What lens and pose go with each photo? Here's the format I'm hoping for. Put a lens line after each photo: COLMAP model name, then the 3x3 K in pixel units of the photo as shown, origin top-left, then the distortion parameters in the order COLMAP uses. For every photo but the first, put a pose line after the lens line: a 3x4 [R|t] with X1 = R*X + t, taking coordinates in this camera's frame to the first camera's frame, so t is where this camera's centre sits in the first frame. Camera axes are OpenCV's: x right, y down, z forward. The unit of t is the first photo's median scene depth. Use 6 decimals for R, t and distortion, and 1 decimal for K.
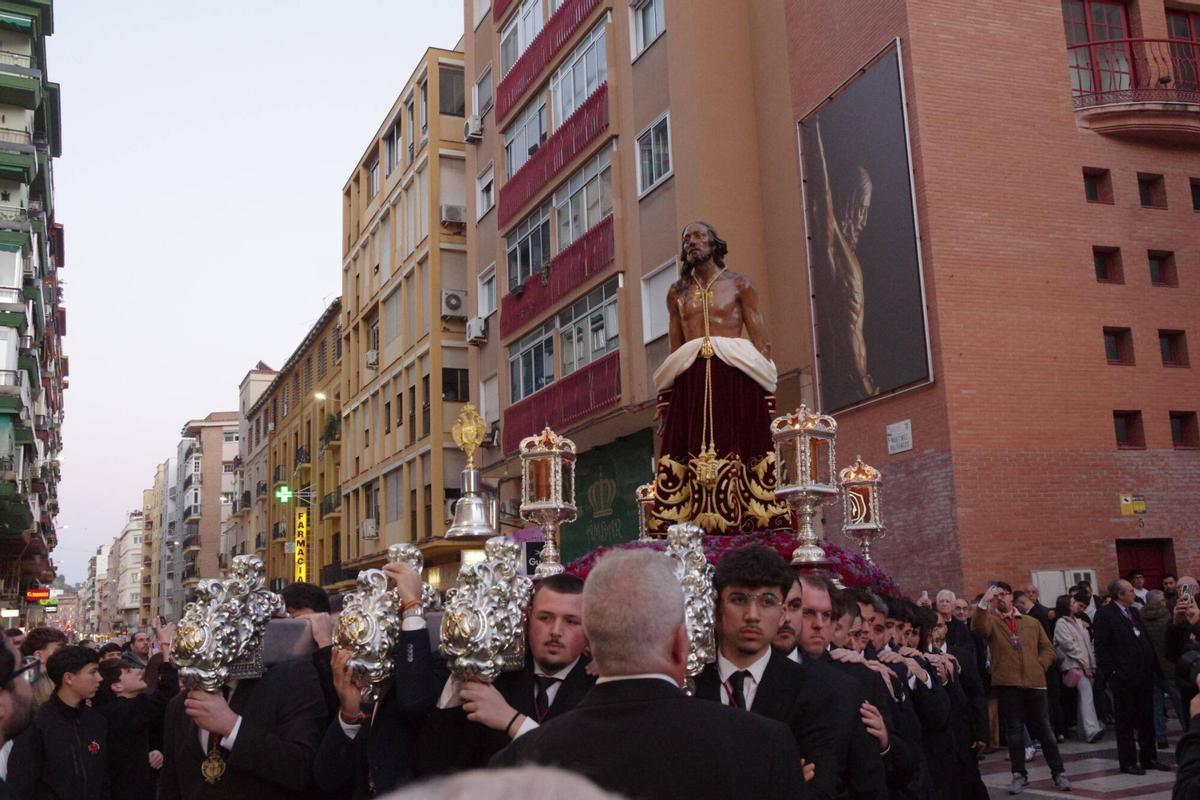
lens RADIAL K [[1137.5, 0, 600.0], [0, 1137.5, 400.0], [0, 0, 1]] dist [-0.078483, 0.110788]
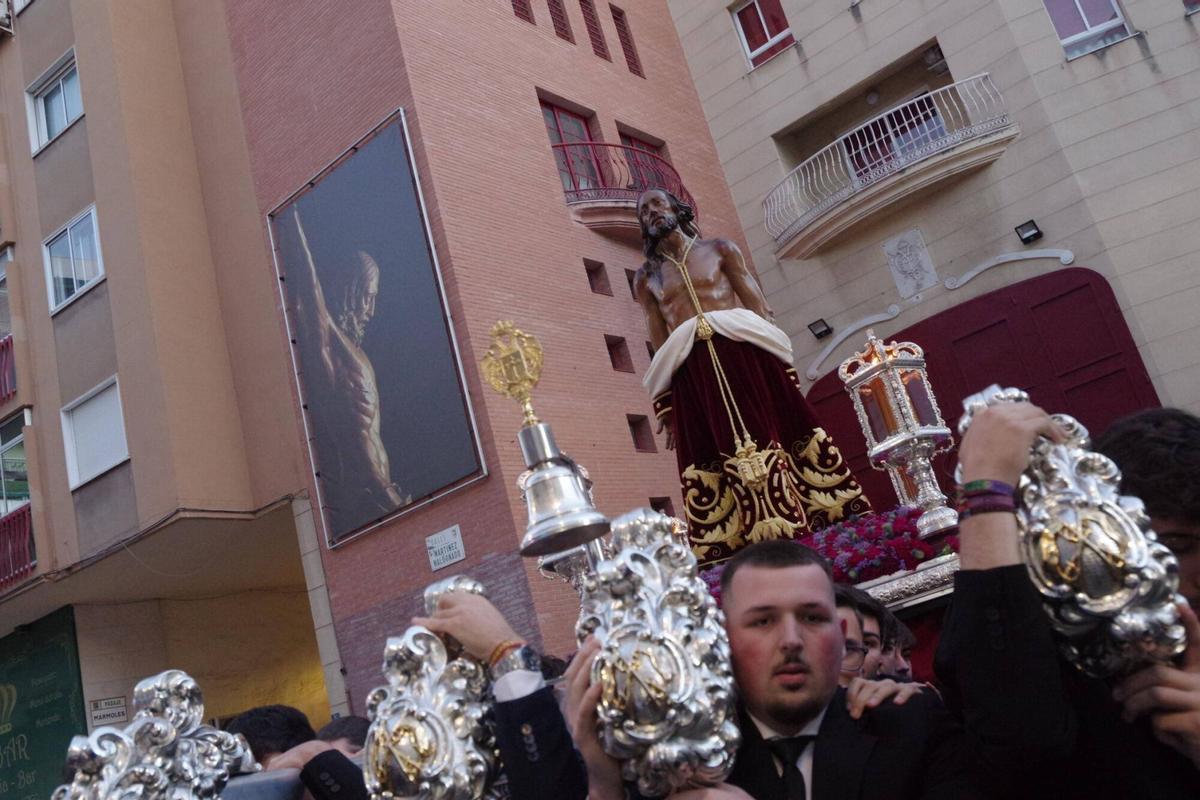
lens RADIAL K [[1079.2, 0, 600.0], [0, 1079.2, 400.0], [0, 0, 1]] dist [-0.097716, 0.114375]
pose [[0.828022, -0.017181, 0.560432, -0.086855], [0.121298, 0.981350, -0.149129, 0.055465], [-0.547417, 0.191462, 0.814664, 0.241506]]
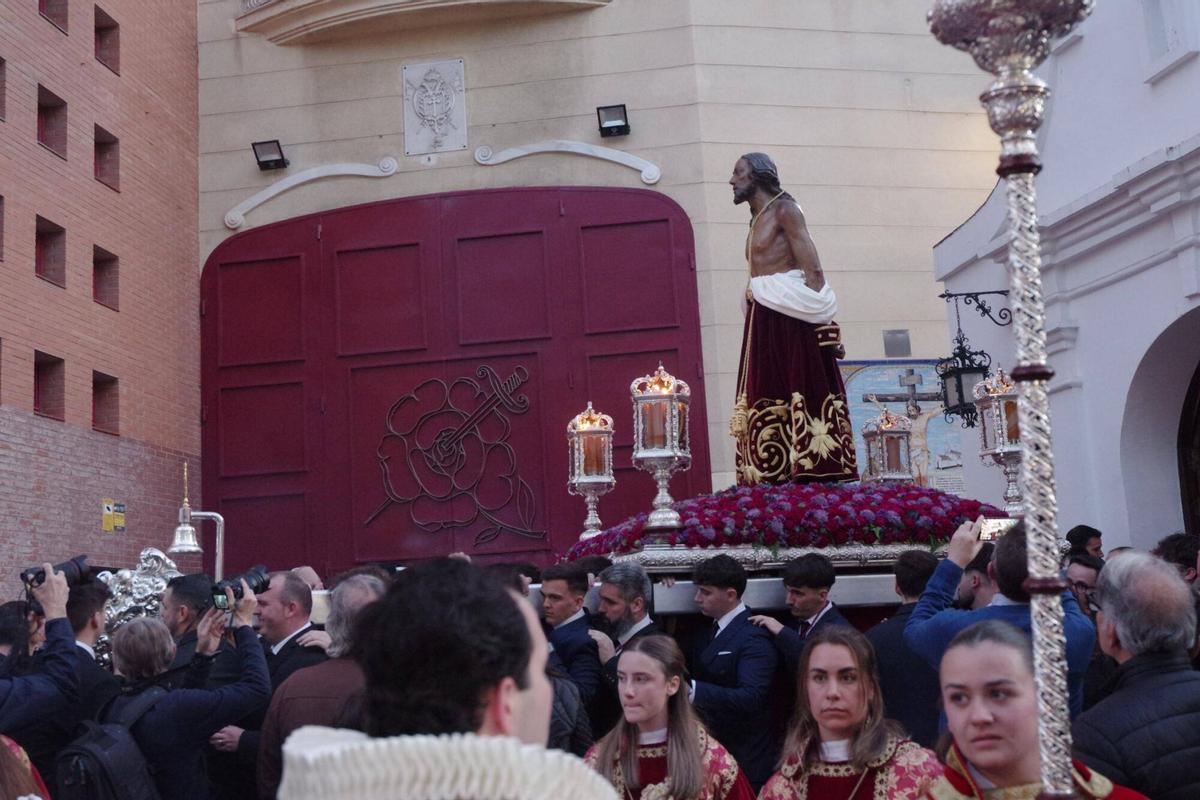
lens RADIAL K [[1373.6, 0, 600.0], [0, 1373.6, 400.0], [0, 0, 1]] dist [-0.014304, -0.006456]
pose [[0.440256, 0.160788, 0.883358, 0.055112], [-0.126716, 0.985115, -0.116155, 0.080024], [-0.888886, -0.060798, 0.454077, 0.399976]]
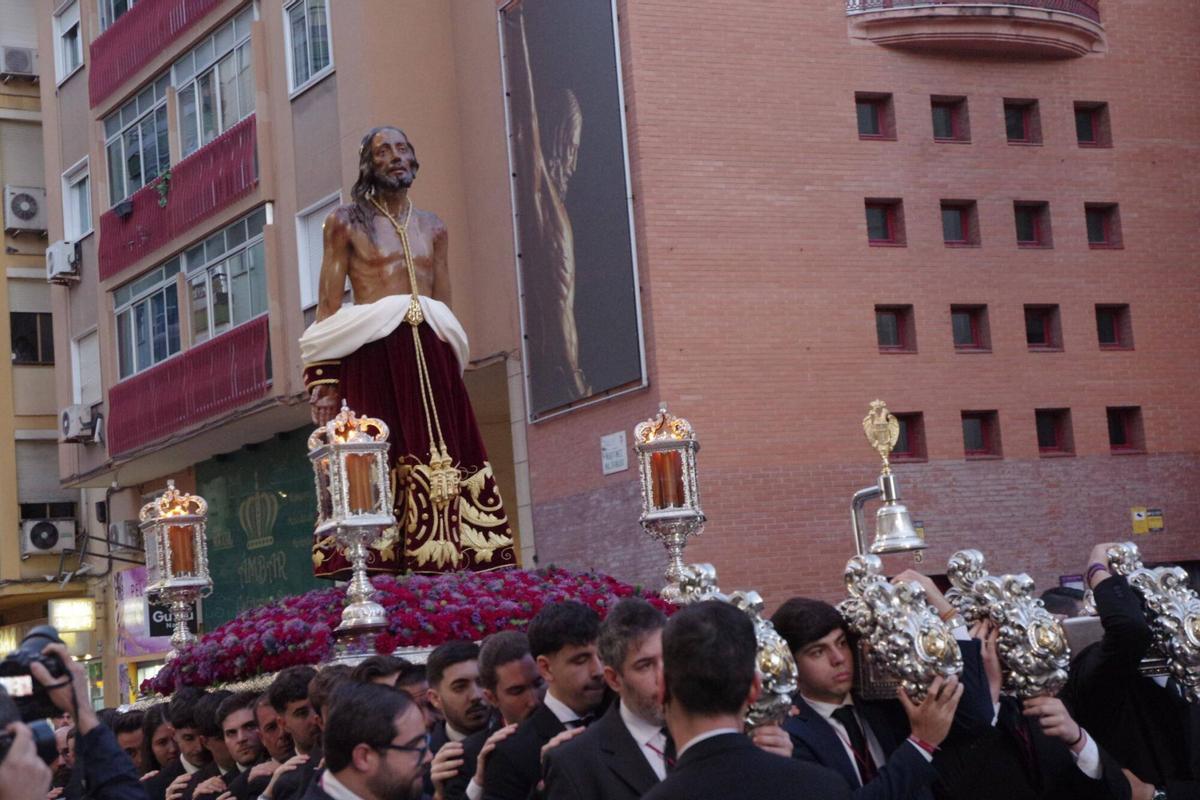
lens RADIAL K [[2080.7, 0, 553.3], [0, 2080.7, 421.4], [0, 0, 1]] dist [0.042194, 0.394672]
pose [[0.993560, -0.023070, 0.110934, 0.062683], [0.016226, 0.997931, 0.062209, -0.074088], [-0.112139, -0.060009, 0.991879, -0.384905]]
